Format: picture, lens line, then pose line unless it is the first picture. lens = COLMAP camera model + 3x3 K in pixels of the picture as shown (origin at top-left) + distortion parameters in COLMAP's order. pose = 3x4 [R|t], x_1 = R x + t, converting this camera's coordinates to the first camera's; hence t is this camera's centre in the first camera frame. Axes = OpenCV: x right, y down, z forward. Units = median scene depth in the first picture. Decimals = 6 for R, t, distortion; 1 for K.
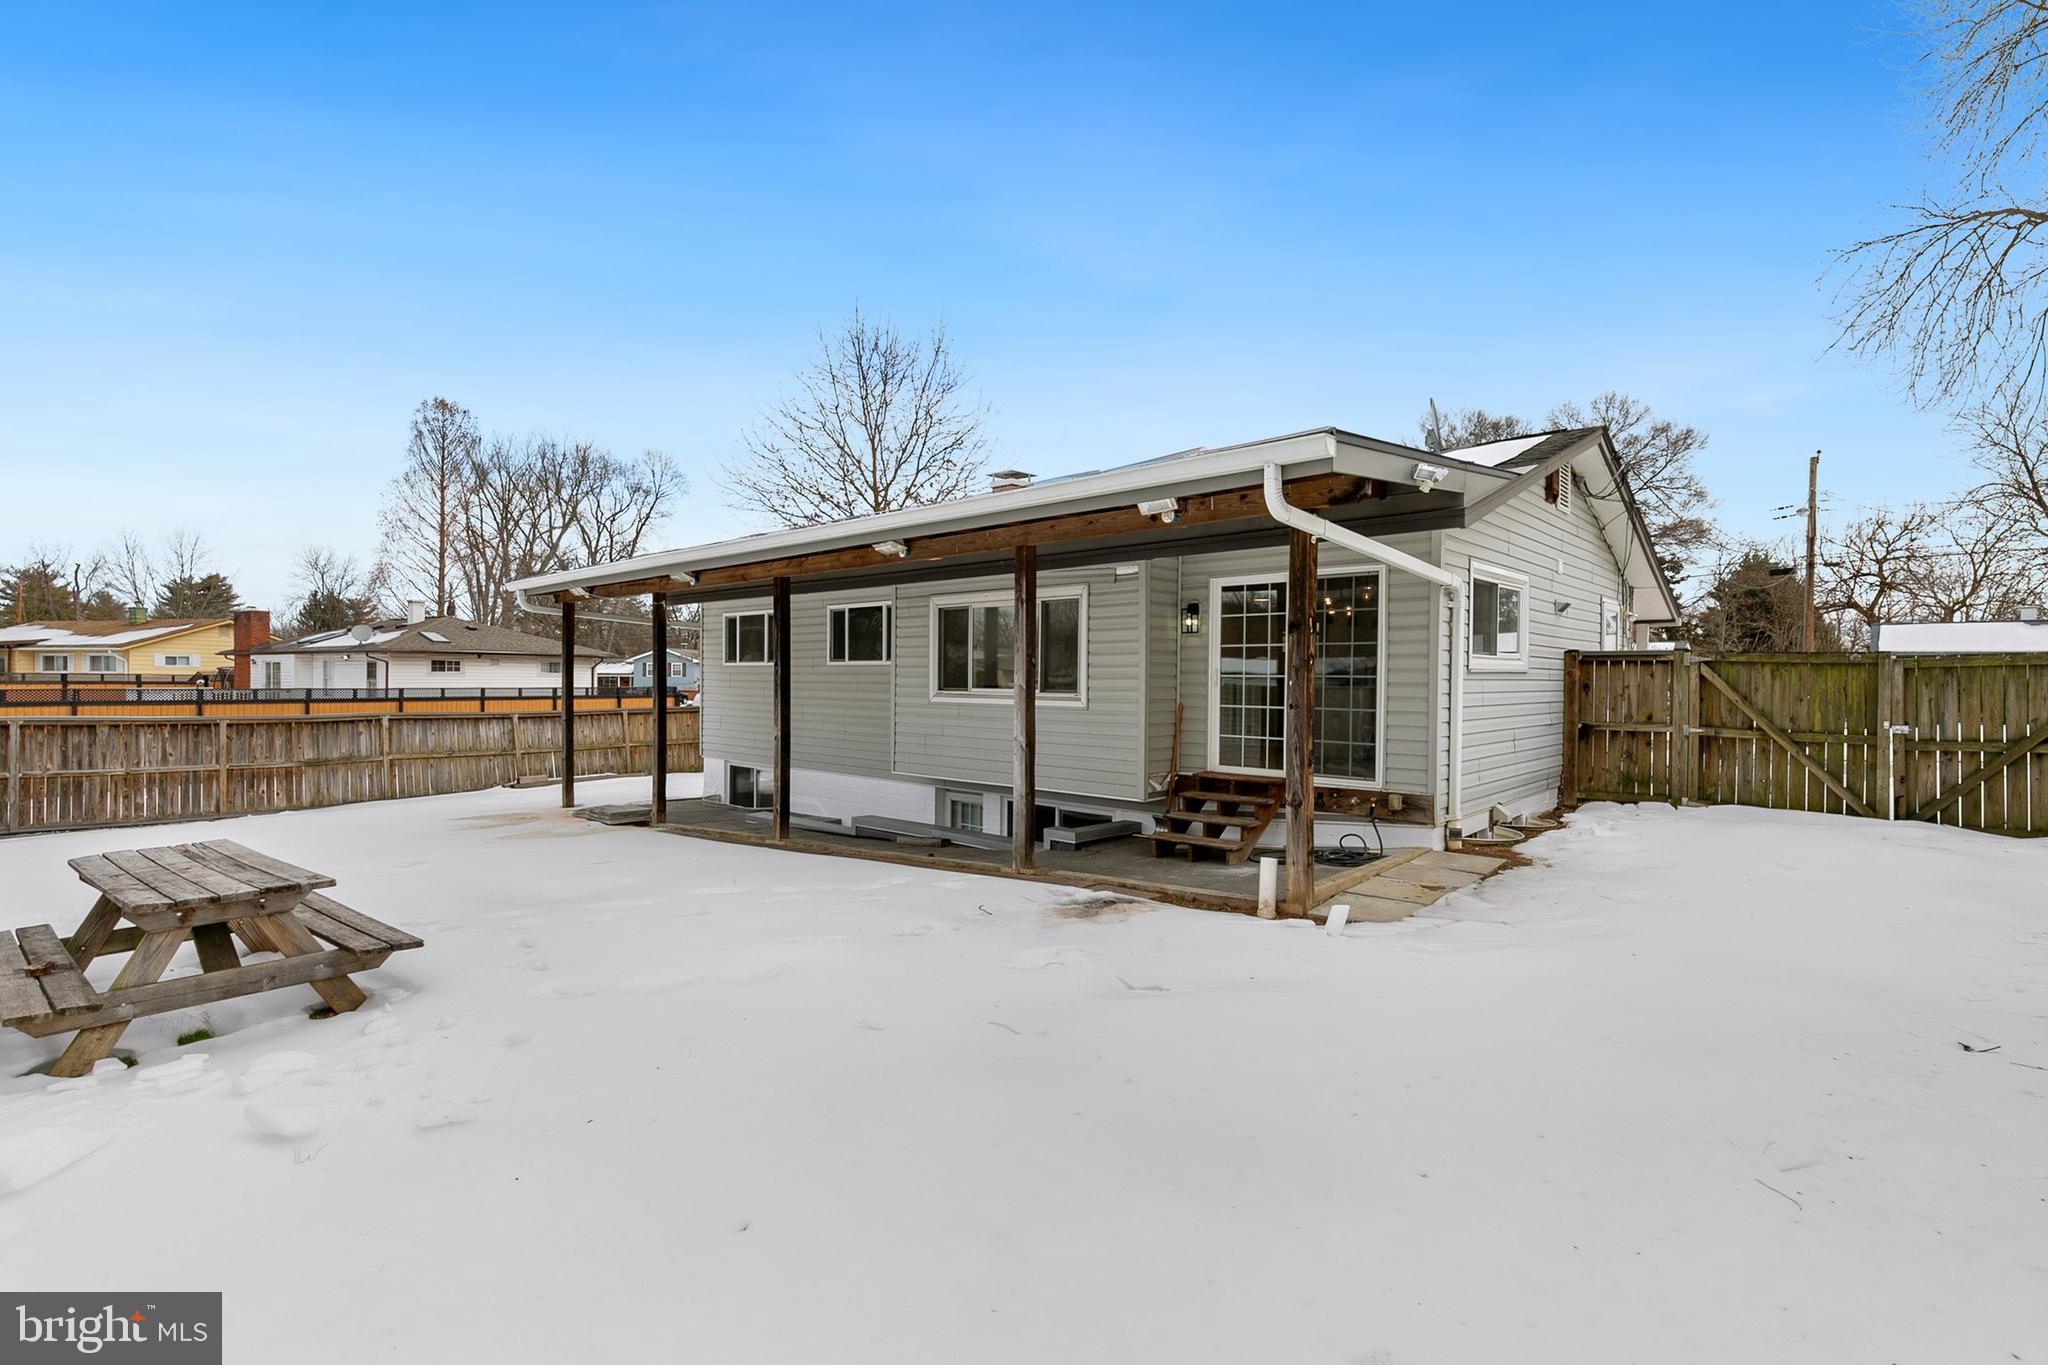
lens RADIAL K [[950.1, 0, 1024.0], [0, 950.1, 682.5], [0, 0, 1]] dist [0.015769, -0.000906]
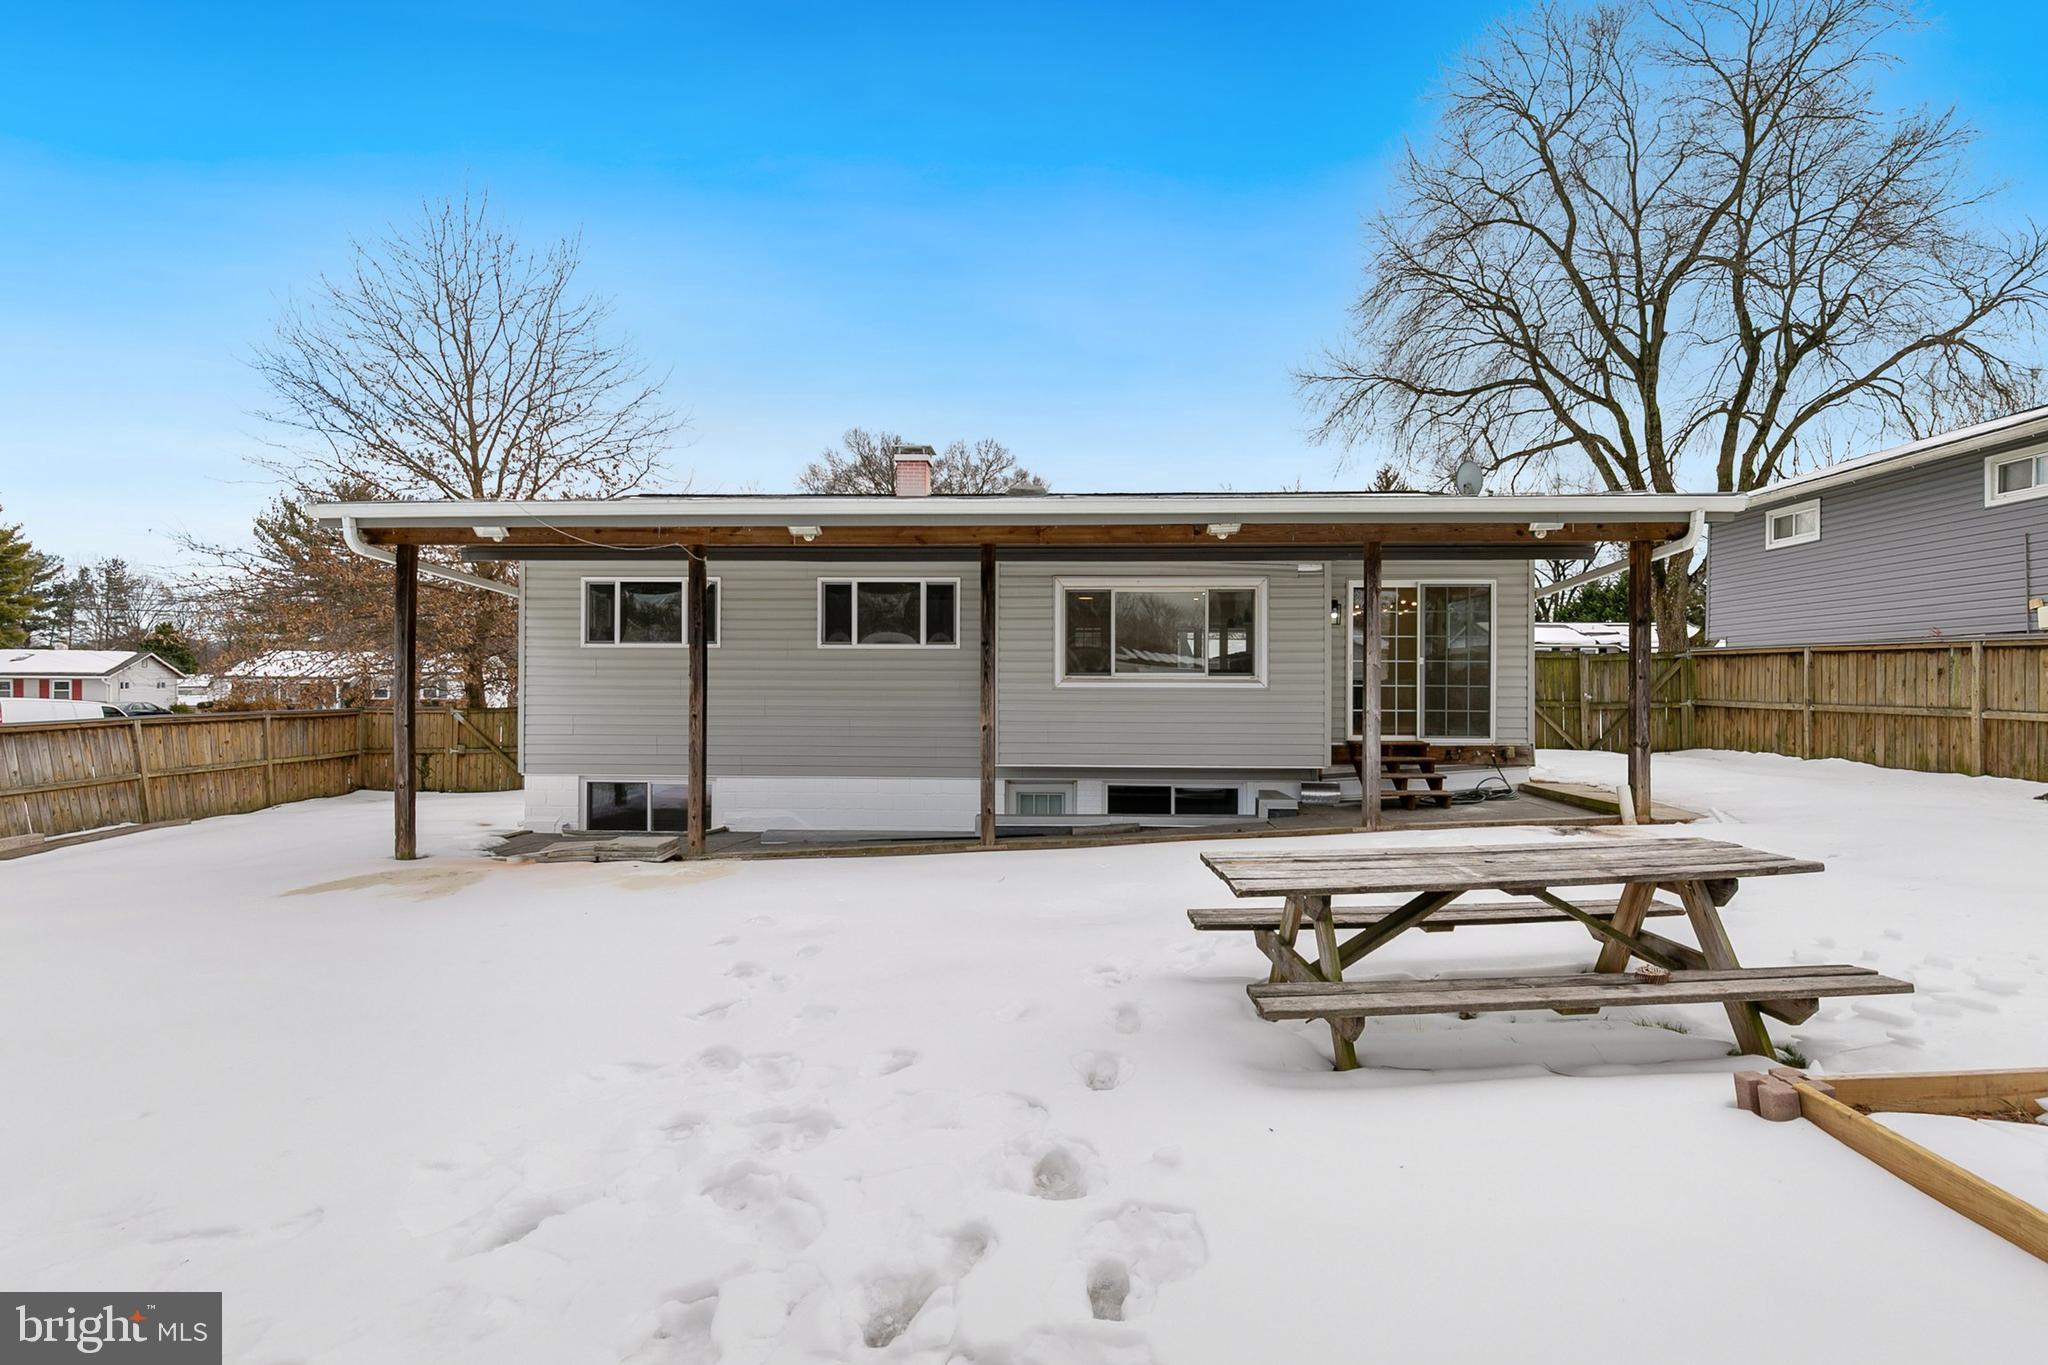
lens RADIAL K [[978.7, 0, 1024.0], [0, 978.7, 682.5], [0, 0, 1]] dist [-0.002238, -0.000254]
pose [[0.762318, -0.002455, 0.647198, -0.804267], [0.003870, 0.999992, -0.000764, 0.017272], [-0.647191, 0.003087, 0.762322, 0.282432]]
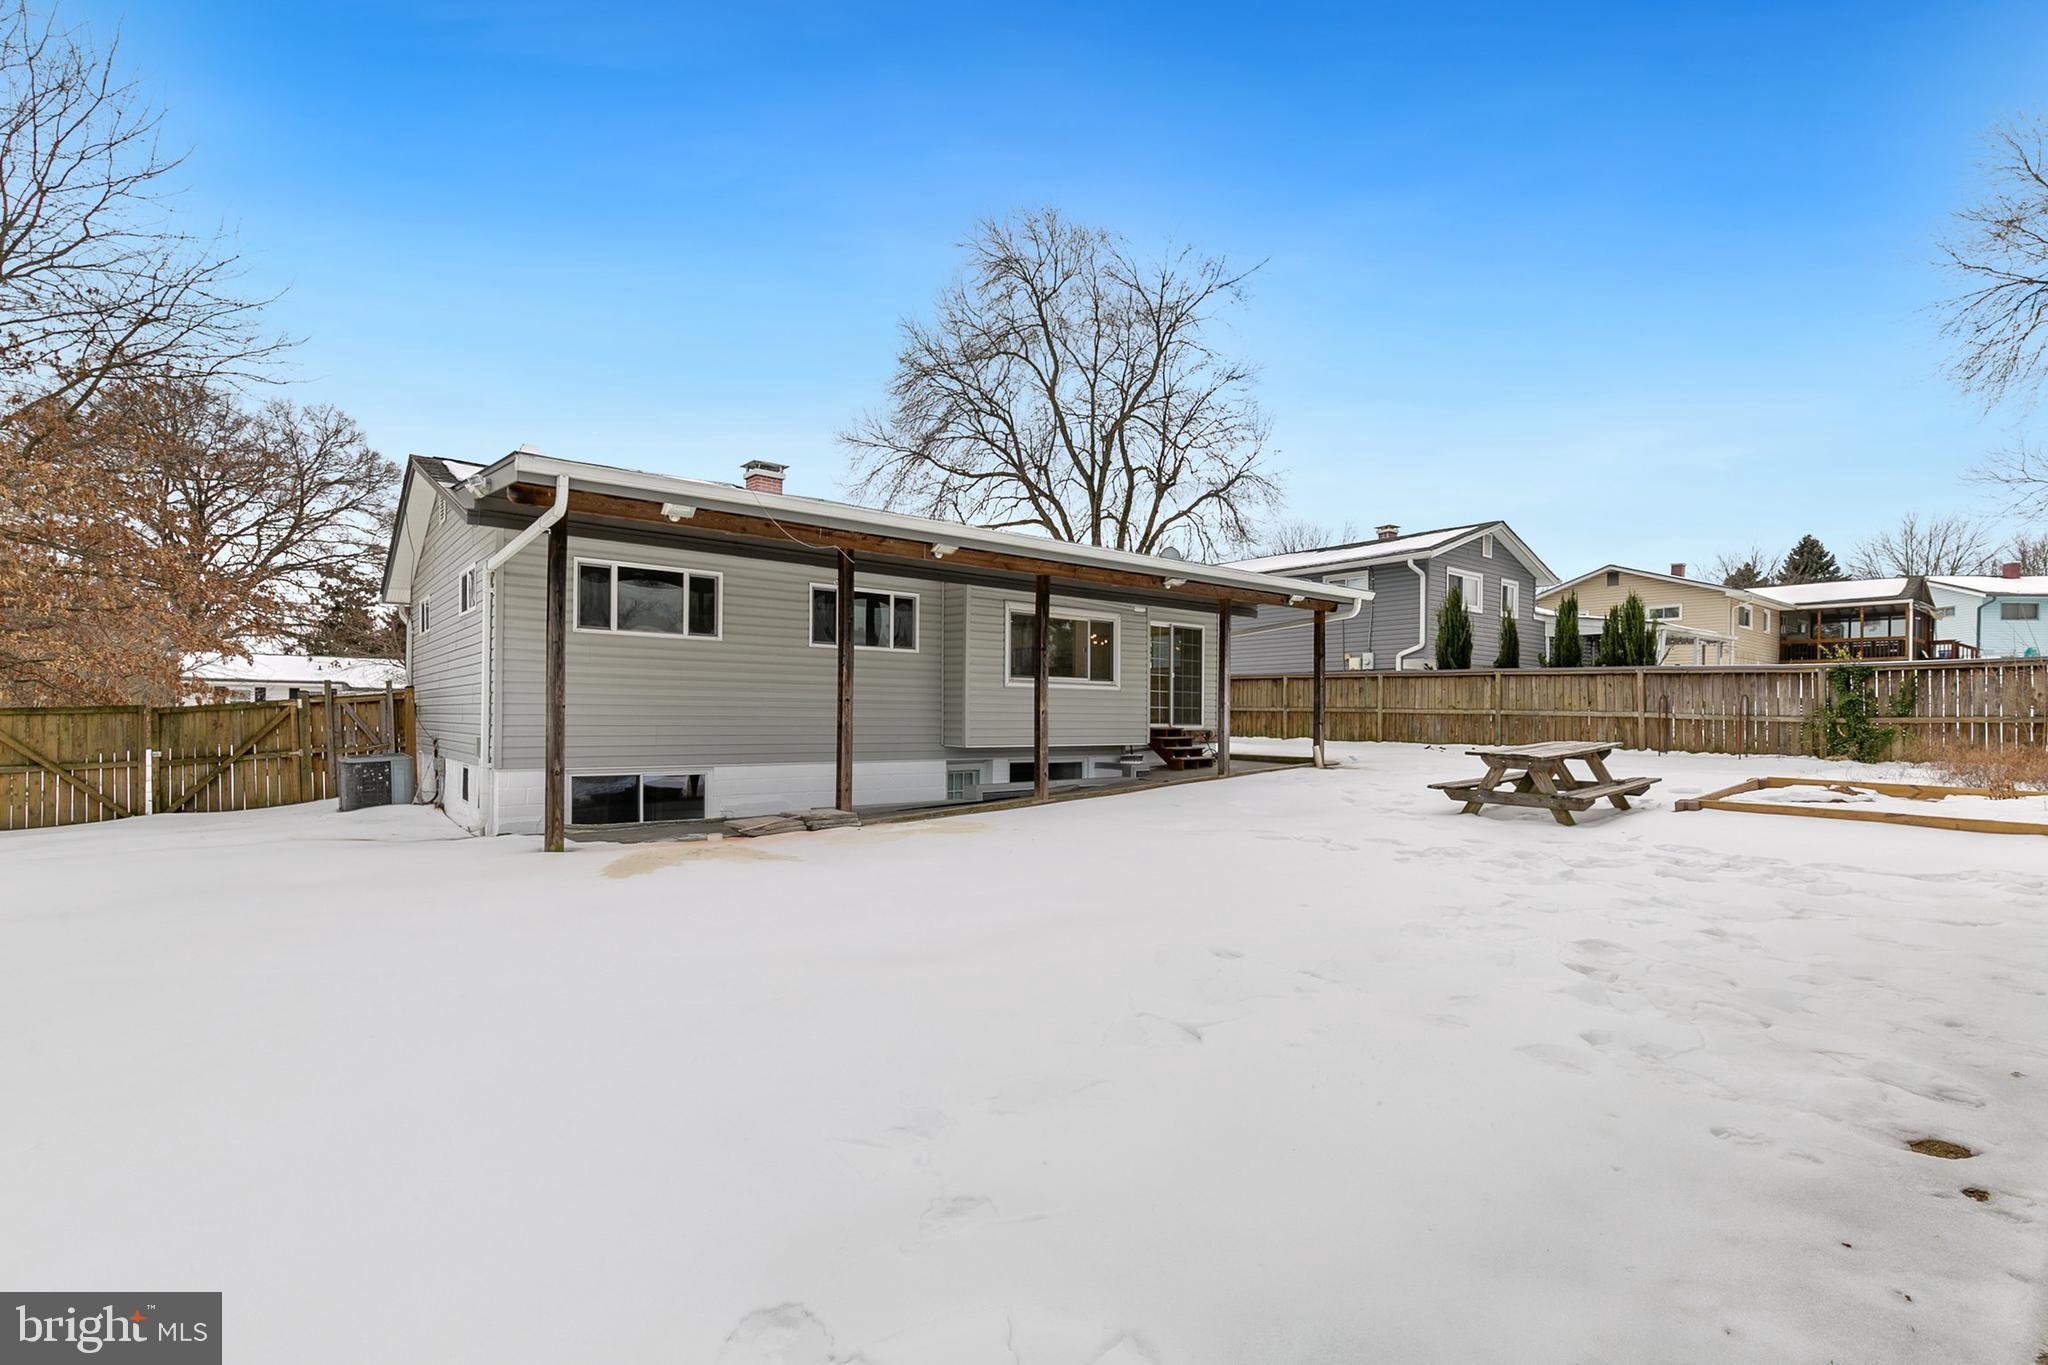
lens RADIAL K [[942.5, 0, 1025.3], [0, 942.5, 708.6], [0, 0, 1]] dist [-0.000450, -0.000061]
pose [[0.148282, 0.002780, 0.988941, -1.392114], [-0.005761, 0.999982, -0.001947, 0.055754], [-0.988928, -0.005409, 0.148295, 0.832388]]
